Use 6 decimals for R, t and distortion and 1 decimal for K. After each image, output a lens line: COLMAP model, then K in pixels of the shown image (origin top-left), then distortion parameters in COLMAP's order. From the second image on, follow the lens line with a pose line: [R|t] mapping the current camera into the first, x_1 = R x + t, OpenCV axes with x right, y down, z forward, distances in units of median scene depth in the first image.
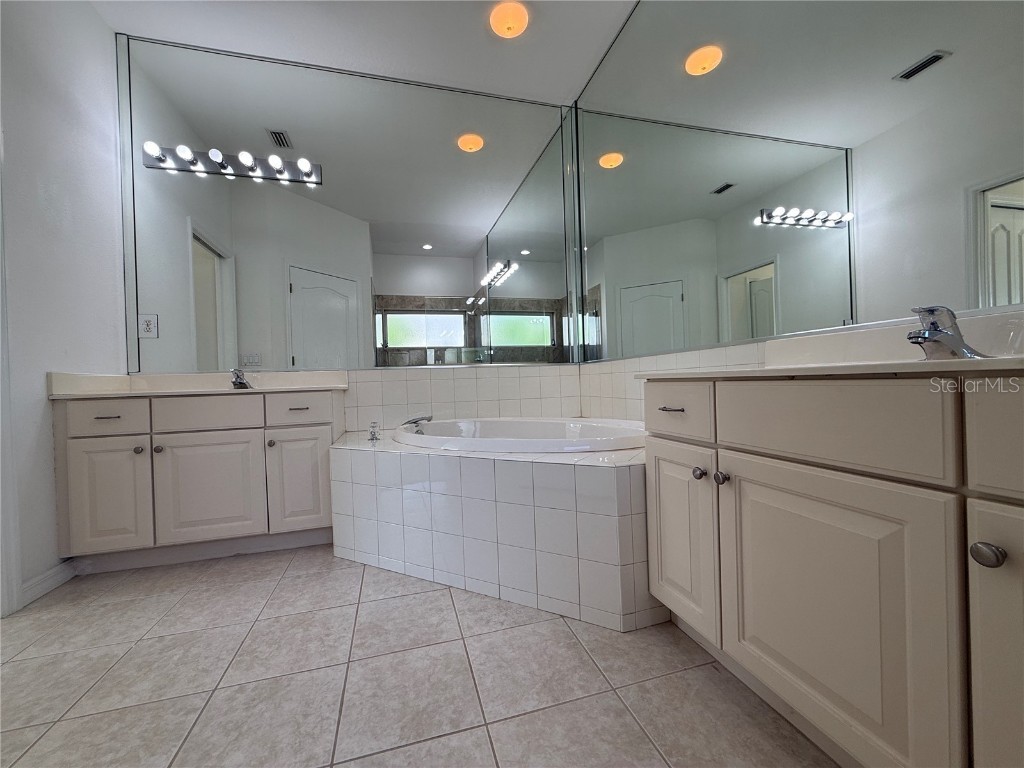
lens RADIAL K [[407.8, 0, 512.5], [0, 407.8, 388.4], [0, 0, 1]] dist [0.002580, -0.000128]
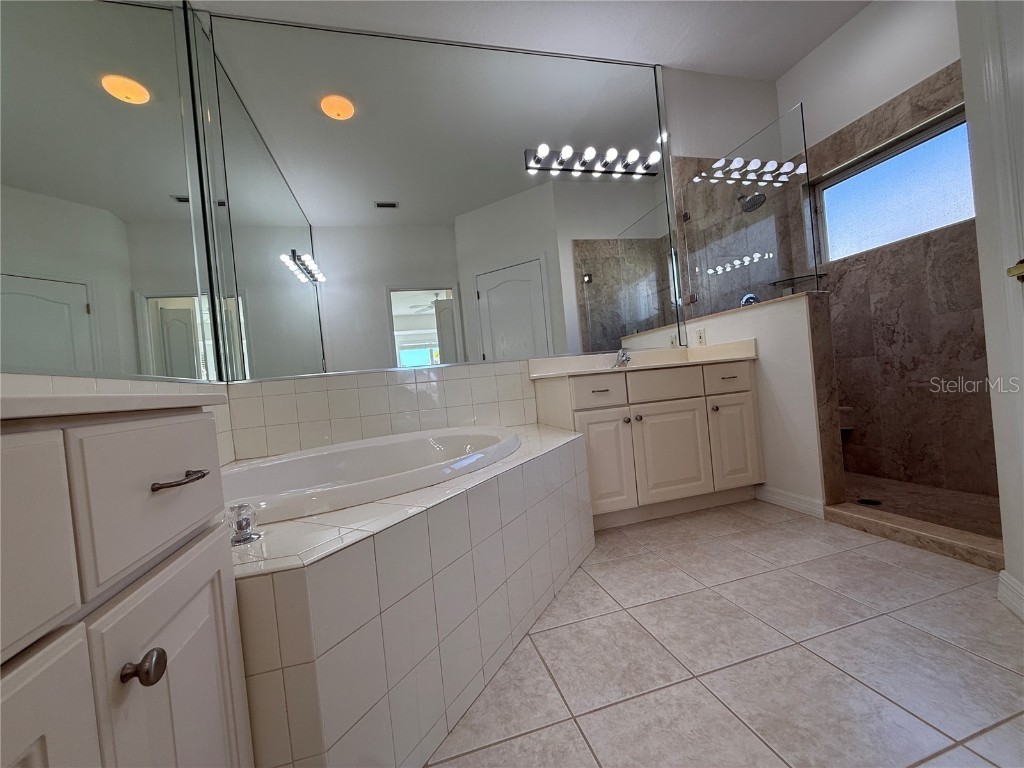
lens RADIAL K [[408.2, 0, 510.2], [0, 408.2, 385.0], [0, 0, 1]] dist [0.001942, 0.000066]
pose [[0.010812, 0.032947, 0.999399, -1.253062], [0.105851, 0.993804, -0.033908, 0.041759], [-0.994323, 0.106154, 0.007258, 1.278711]]
